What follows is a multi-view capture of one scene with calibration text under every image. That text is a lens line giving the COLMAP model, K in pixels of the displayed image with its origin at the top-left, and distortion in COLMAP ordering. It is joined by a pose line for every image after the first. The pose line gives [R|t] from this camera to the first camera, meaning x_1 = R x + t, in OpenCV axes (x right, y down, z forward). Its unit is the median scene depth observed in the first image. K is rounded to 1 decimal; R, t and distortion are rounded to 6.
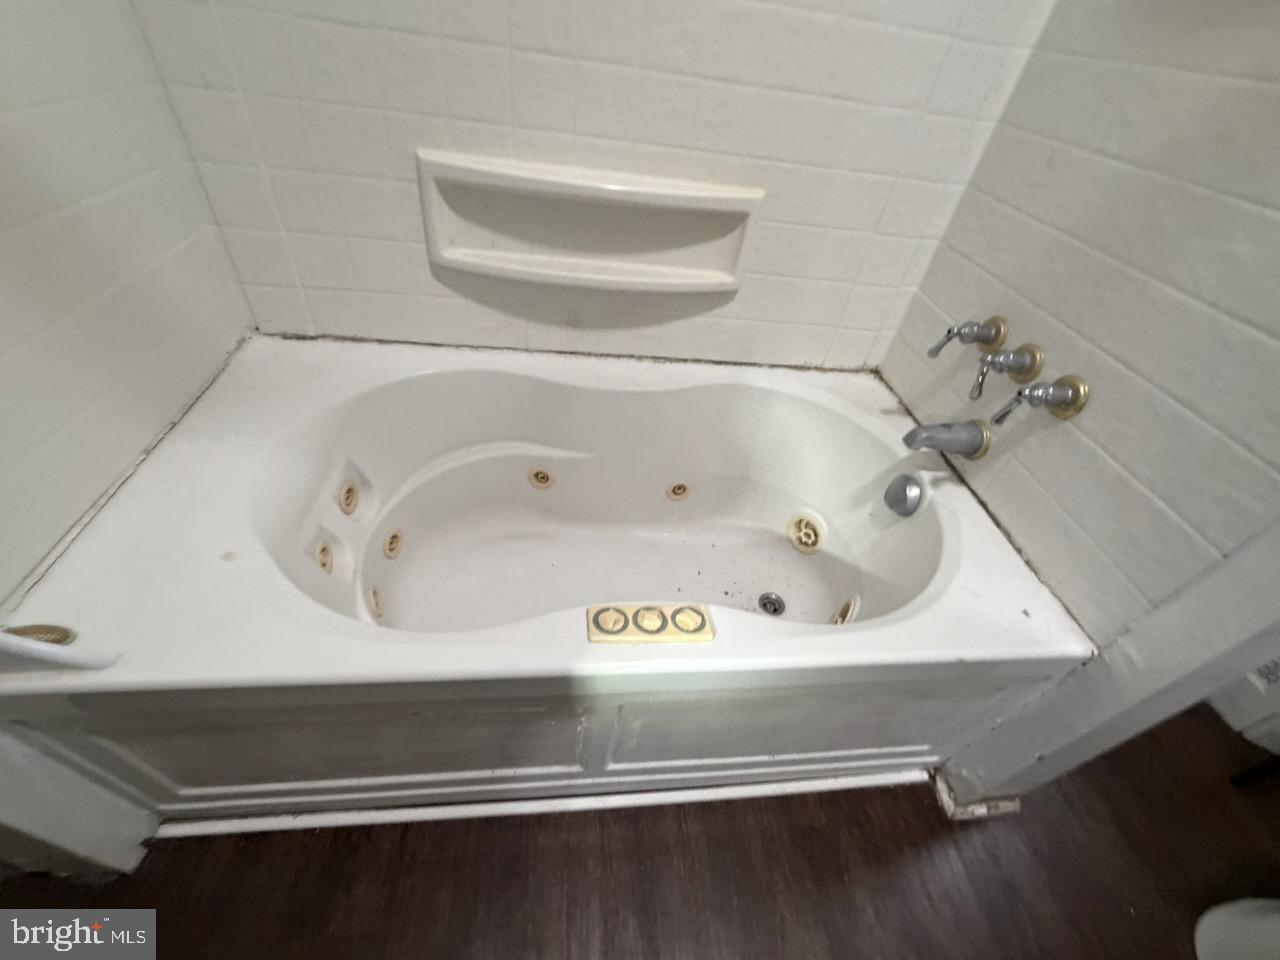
lens RADIAL K [[522.3, 0, 641.2], [0, 522.3, 478.0], [0, 0, 1]] dist [0.001348, -0.000134]
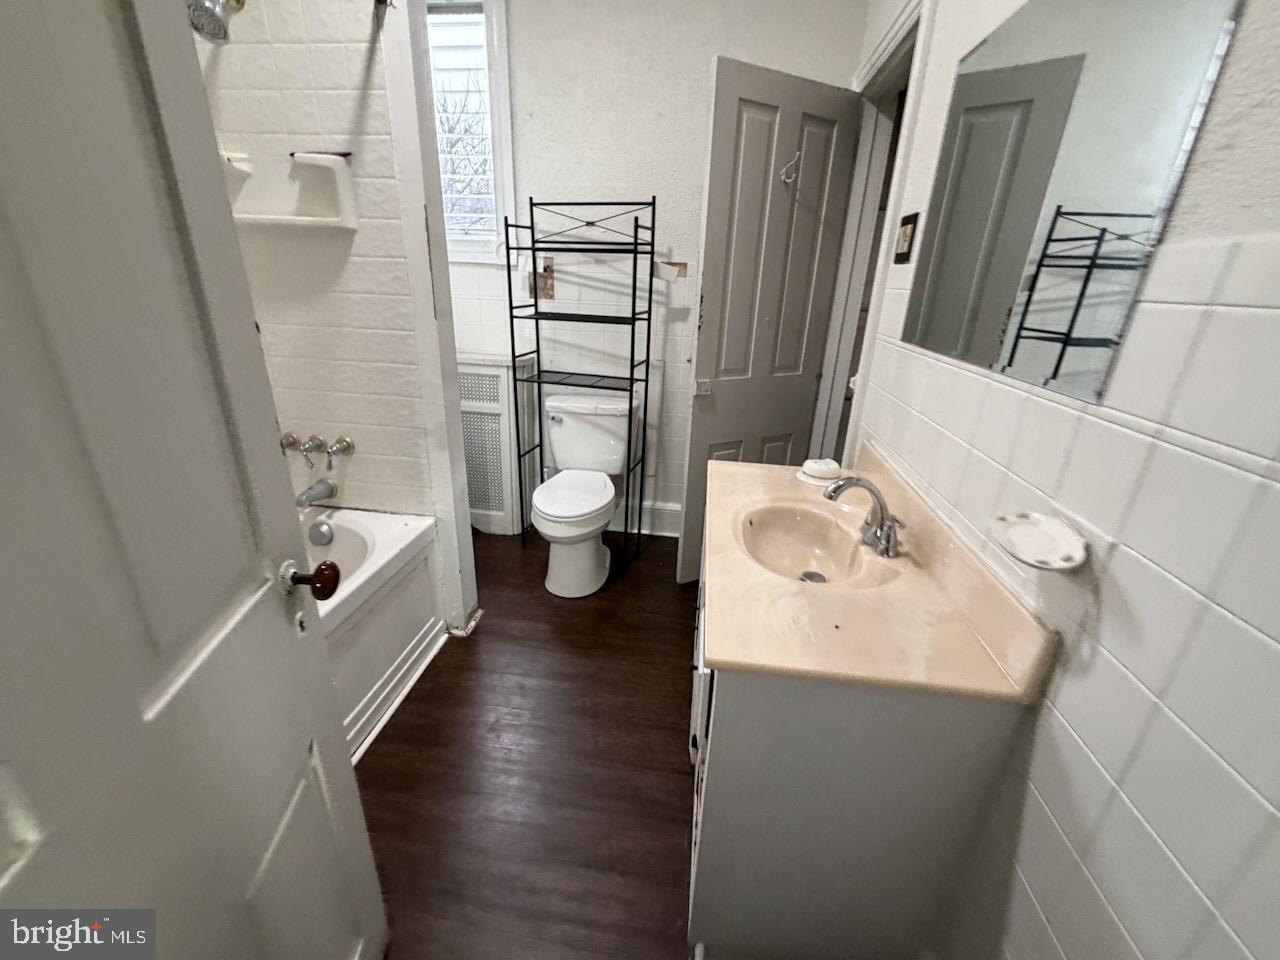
lens RADIAL K [[522.3, 0, 637.3], [0, 522.3, 479.5], [0, 0, 1]] dist [0.001348, -0.000134]
pose [[0.233304, -0.442056, 0.866115, -0.727253], [0.651594, 0.732218, 0.198197, 0.264386], [-0.721799, 0.518115, 0.458871, -0.689768]]
